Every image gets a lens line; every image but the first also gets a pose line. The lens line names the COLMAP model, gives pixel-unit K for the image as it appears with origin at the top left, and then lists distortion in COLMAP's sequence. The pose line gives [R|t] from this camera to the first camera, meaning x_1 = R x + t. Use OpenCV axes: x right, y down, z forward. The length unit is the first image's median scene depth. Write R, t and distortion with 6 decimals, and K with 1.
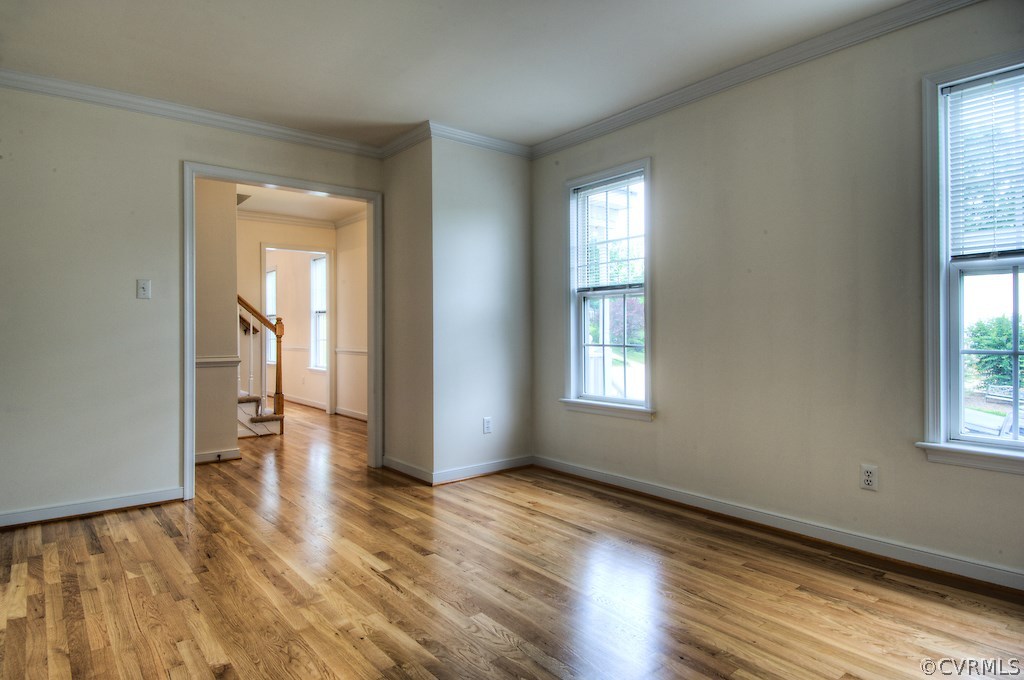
lens RADIAL K [[584.8, 0, 506.2], [0, 584.8, 341.3], [0, 0, 1]] dist [0.003306, -0.004820]
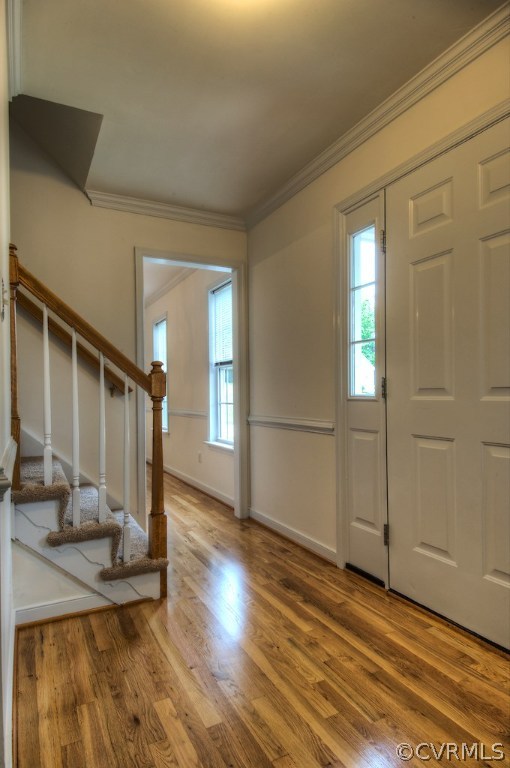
lens RADIAL K [[438.6, 0, 254.8], [0, 438.6, 390.3], [0, 0, 1]] dist [0.003306, -0.004820]
pose [[0.979857, -0.017437, -0.198938, -0.196431], [0.012817, 0.999618, -0.024483, -0.004915], [0.199289, 0.021440, 0.979706, 0.550180]]
